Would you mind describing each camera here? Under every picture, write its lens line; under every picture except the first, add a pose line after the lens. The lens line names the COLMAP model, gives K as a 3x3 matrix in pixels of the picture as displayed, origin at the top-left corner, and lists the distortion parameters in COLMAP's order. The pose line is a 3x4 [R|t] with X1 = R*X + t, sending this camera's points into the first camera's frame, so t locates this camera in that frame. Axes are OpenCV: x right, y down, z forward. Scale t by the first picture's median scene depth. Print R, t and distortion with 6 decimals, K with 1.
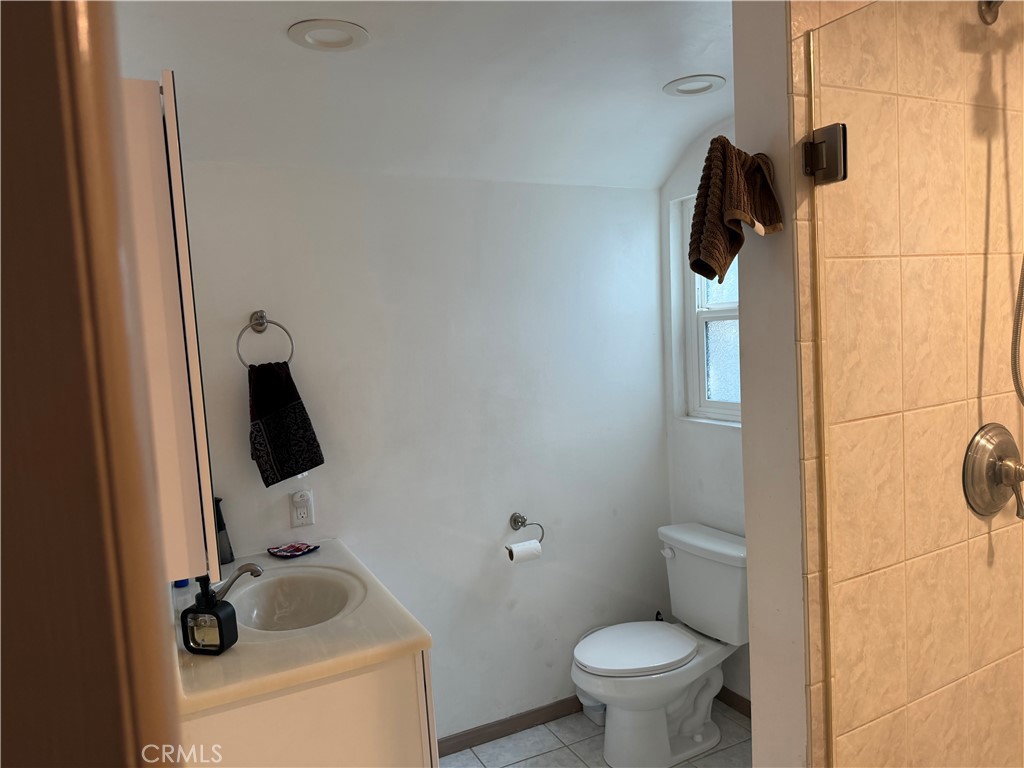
lens RADIAL K [[771.8, 0, 513.8], [0, 771.8, 399.0], [0, 0, 1]] dist [-0.008375, -0.002318]
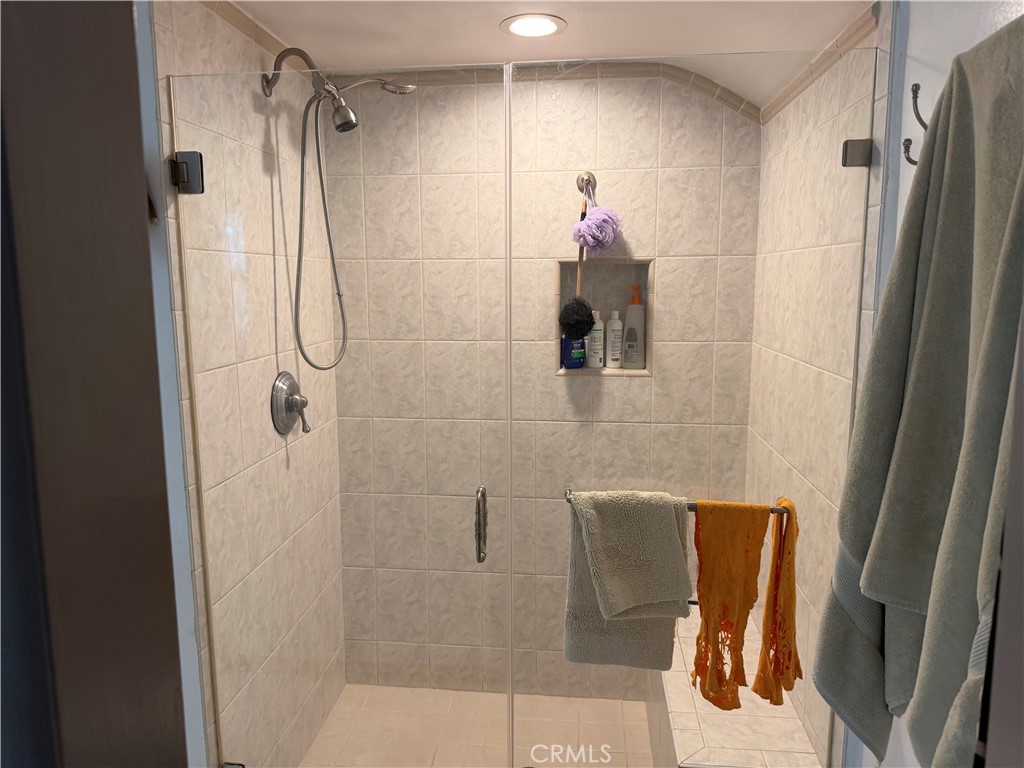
lens RADIAL K [[707.1, 0, 512.0], [0, 707.1, 384.0], [0, 0, 1]] dist [0.131224, -0.211418]
pose [[0.569054, -0.061646, 0.819986, -0.292250], [0.056000, 0.997776, 0.036149, 0.035511], [-0.820391, 0.025348, 0.571241, -0.160892]]
